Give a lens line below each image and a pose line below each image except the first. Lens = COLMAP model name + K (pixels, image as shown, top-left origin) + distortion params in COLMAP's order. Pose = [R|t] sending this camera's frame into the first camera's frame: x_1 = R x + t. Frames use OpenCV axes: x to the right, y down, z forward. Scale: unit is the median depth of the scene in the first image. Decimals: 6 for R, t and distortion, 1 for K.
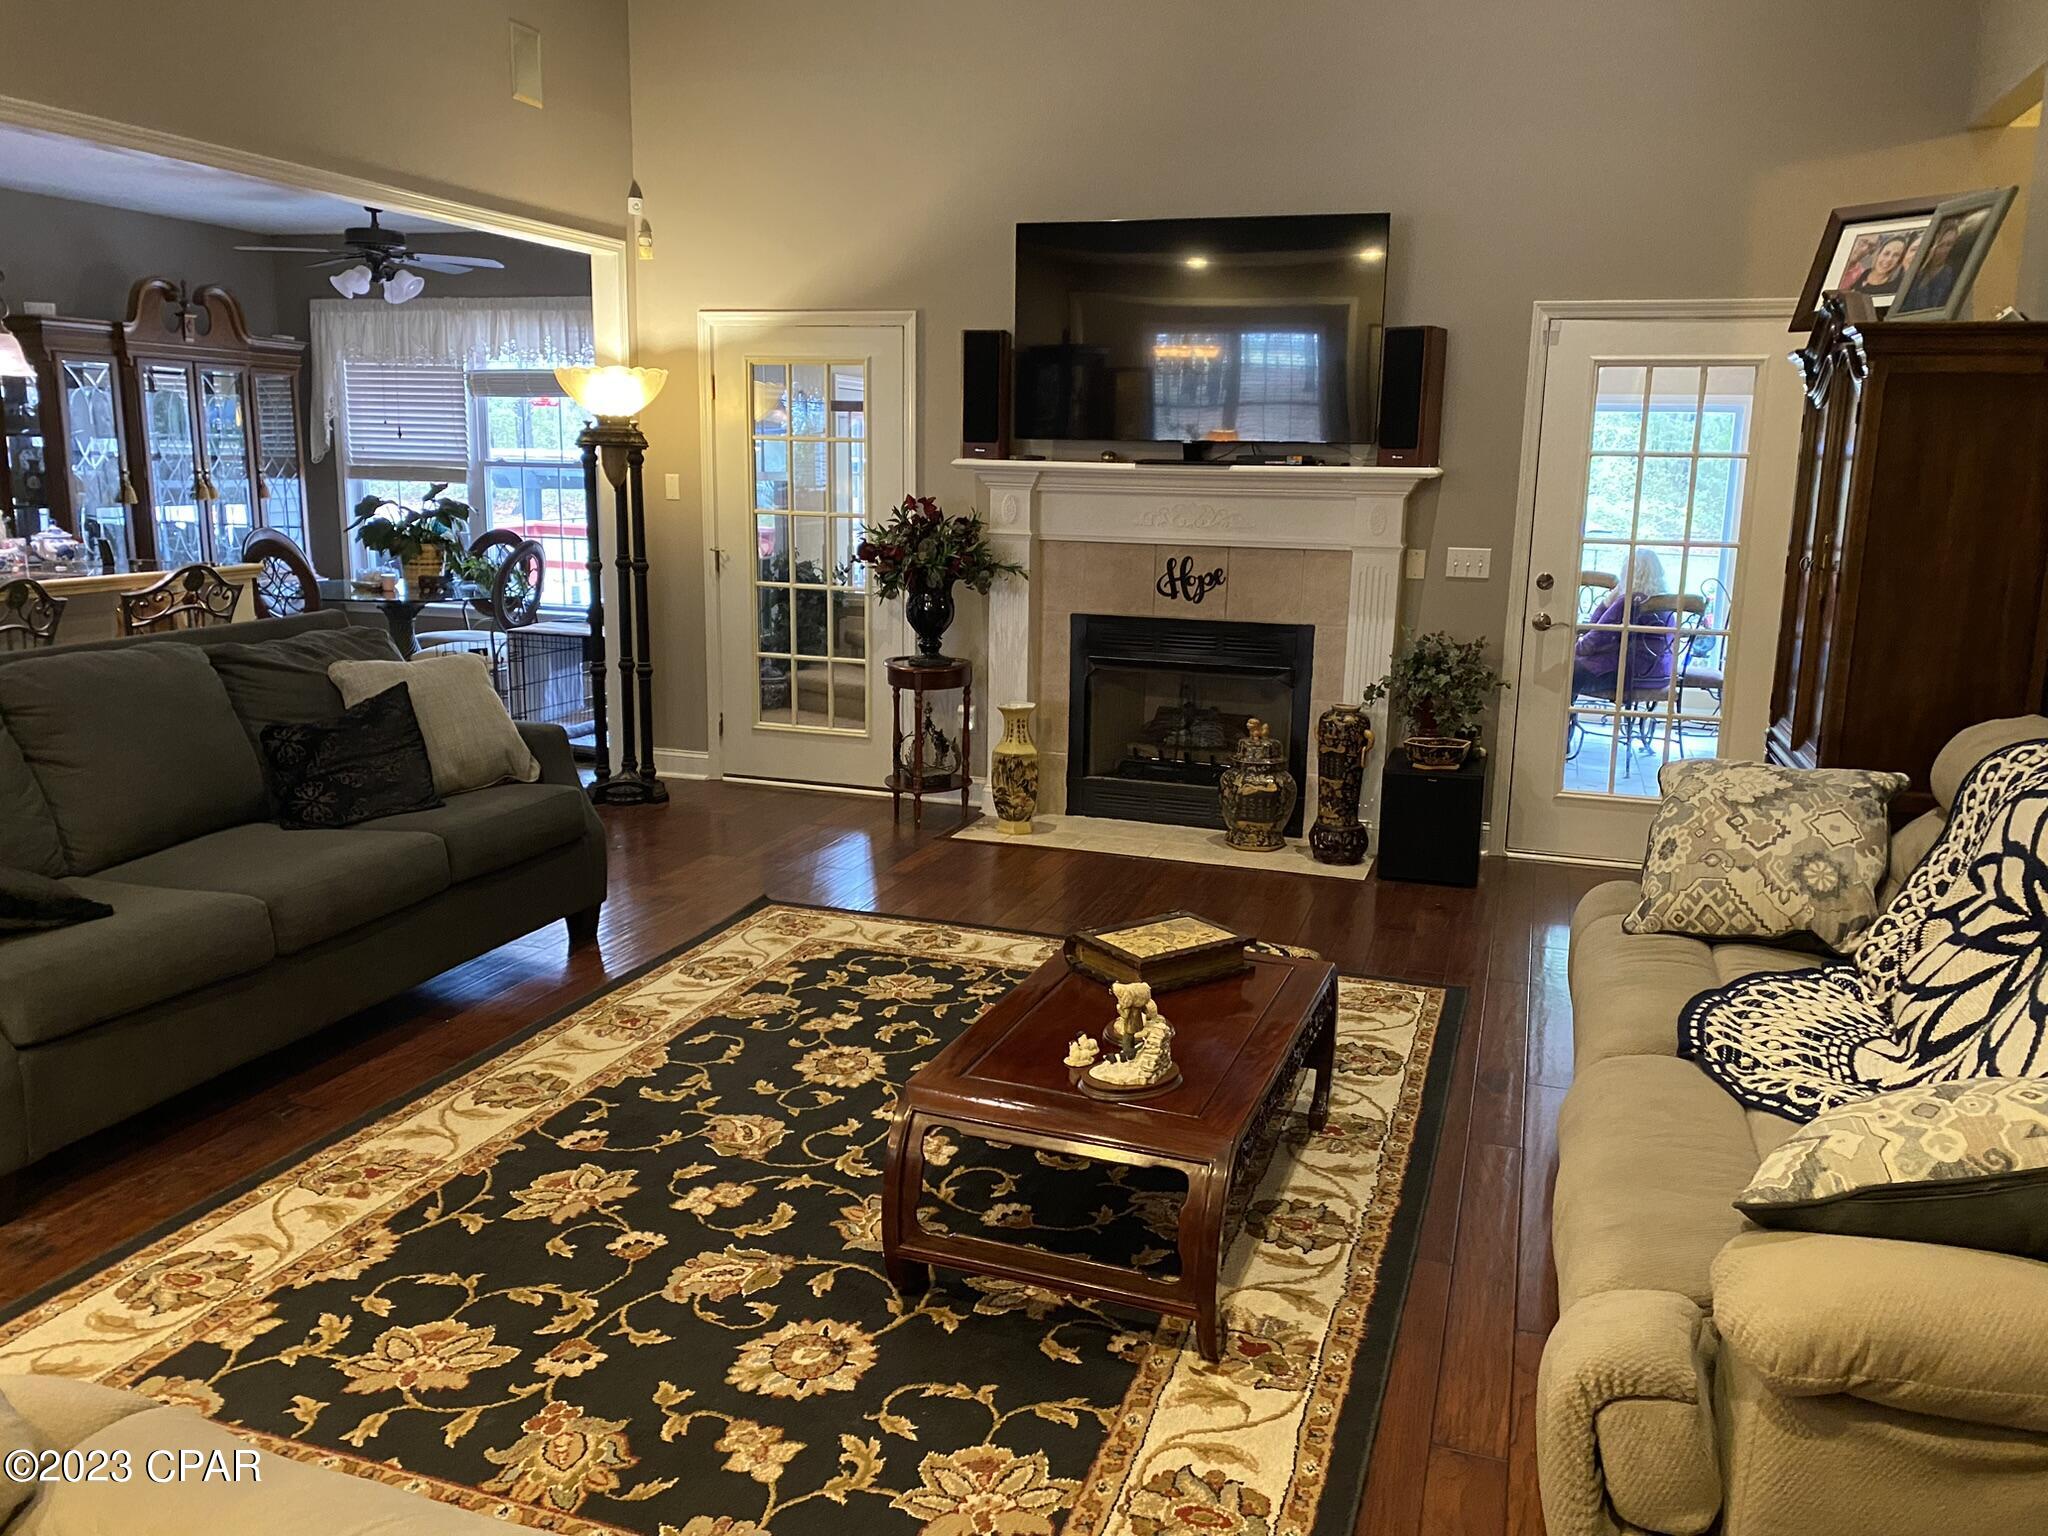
lens RADIAL K [[1561.7, 0, 1030.6], [0, 1561.7, 751.7], [0, 0, 1]] dist [0.167321, -0.357927]
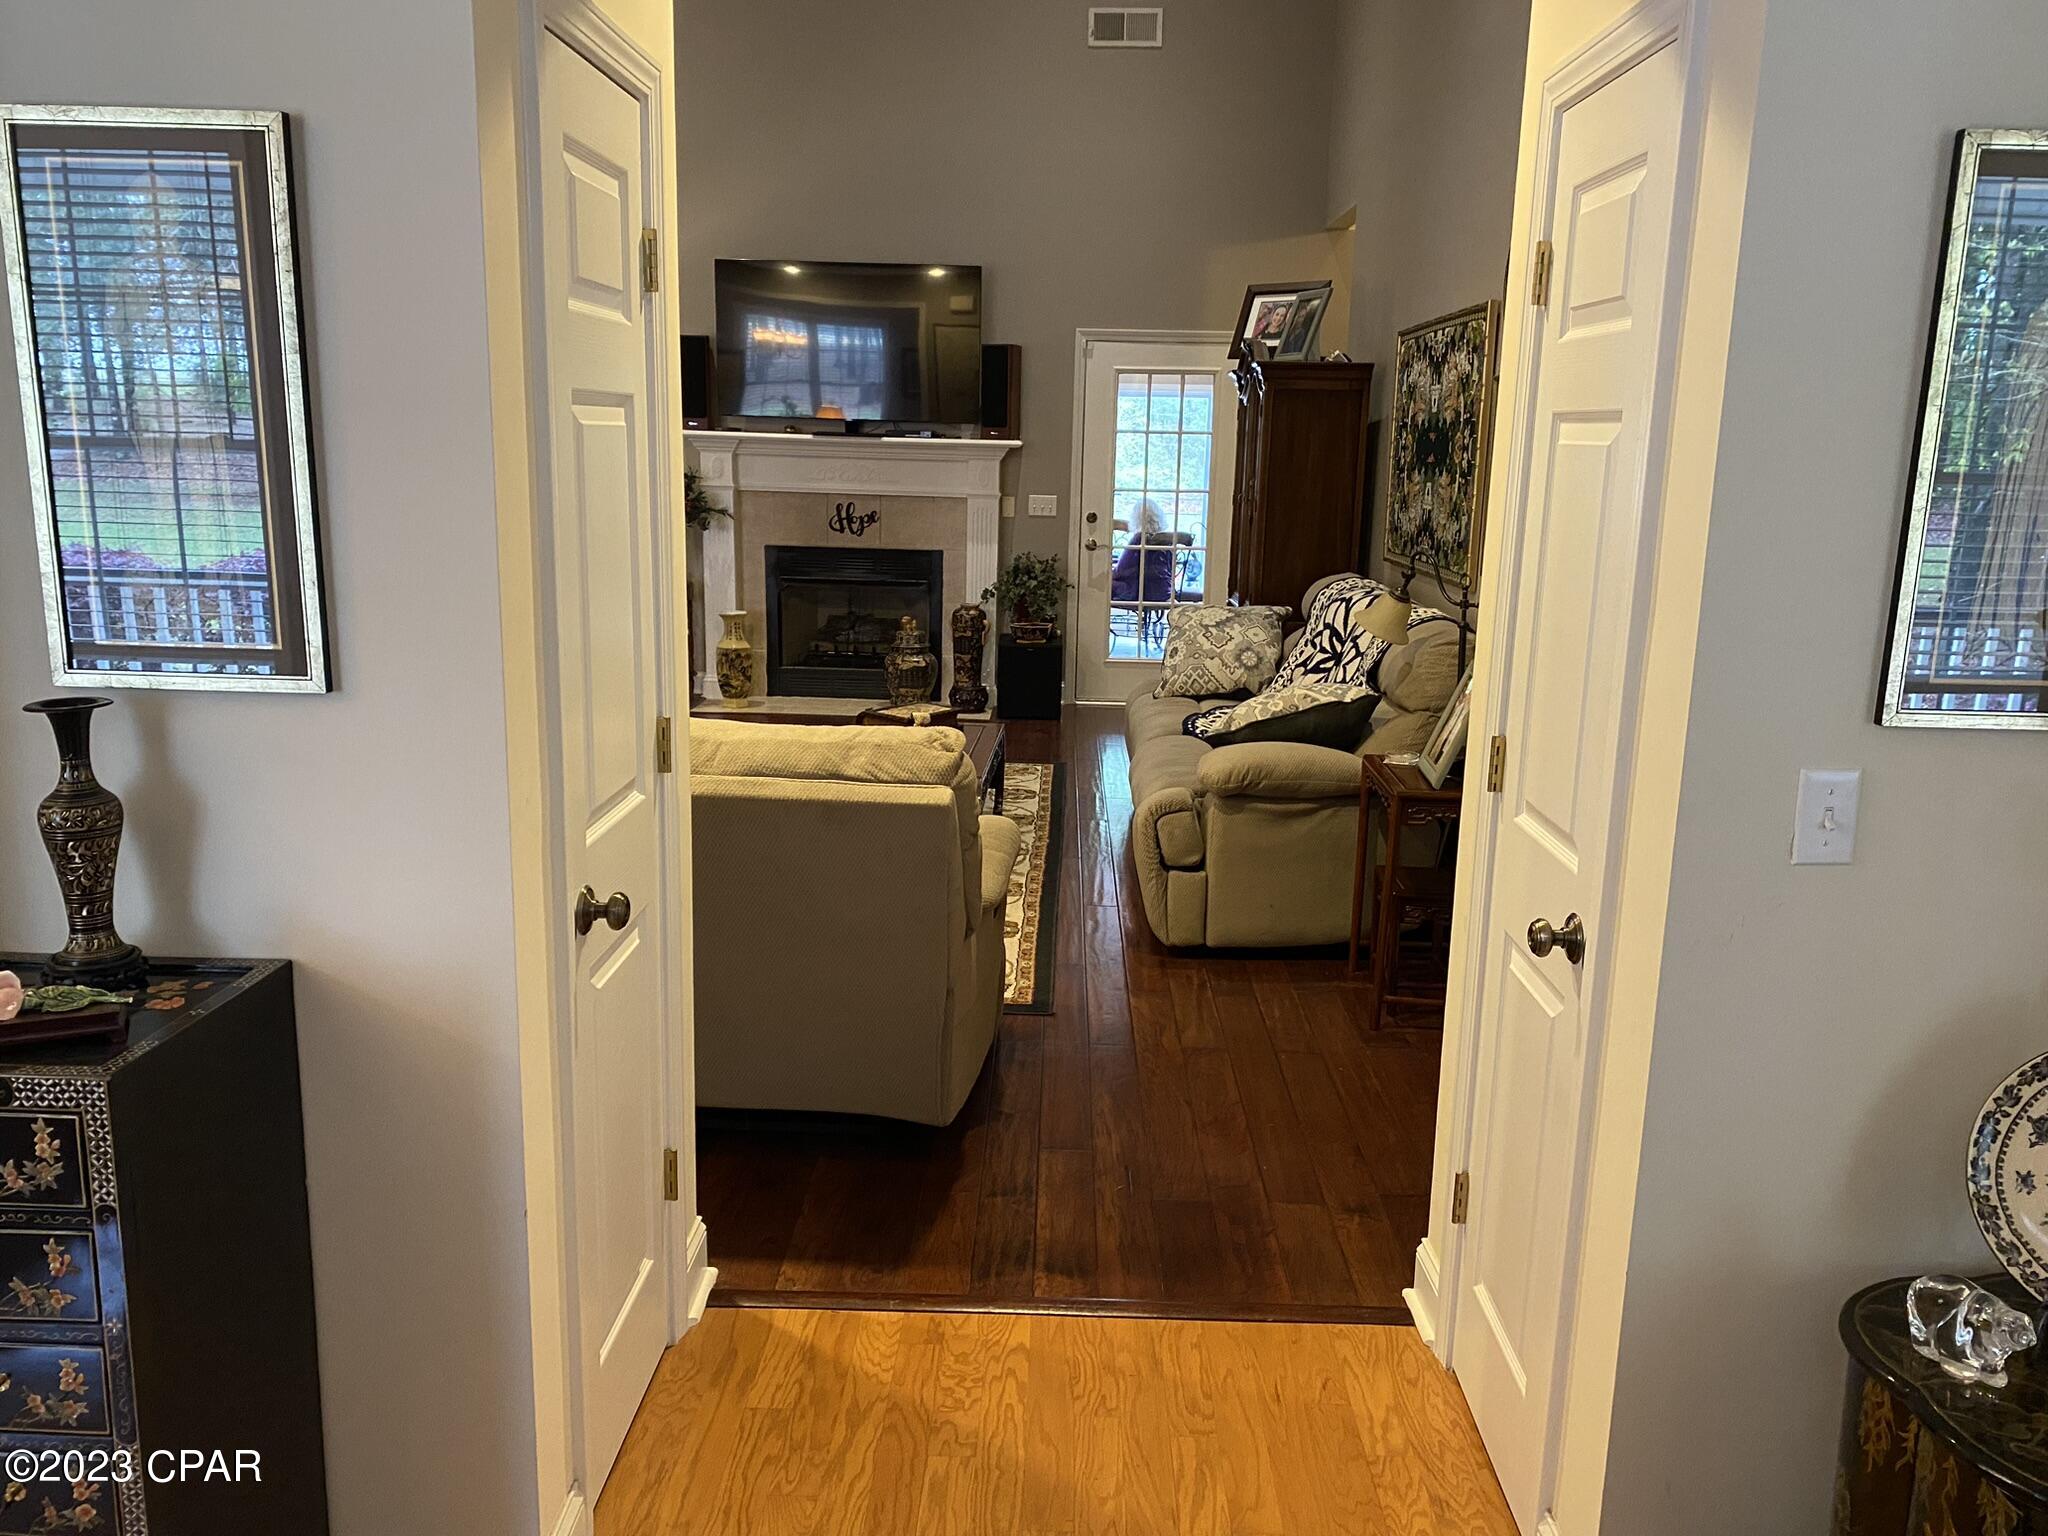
lens RADIAL K [[1561.7, 0, 1030.6], [0, 1561.7, 751.7], [0, 0, 1]] dist [0.167321, -0.357927]
pose [[0.956909, -0.055666, 0.285002, -0.167741], [0.050253, 0.998391, 0.026277, 0.072674], [-0.286006, -0.010823, 0.958167, -0.412064]]
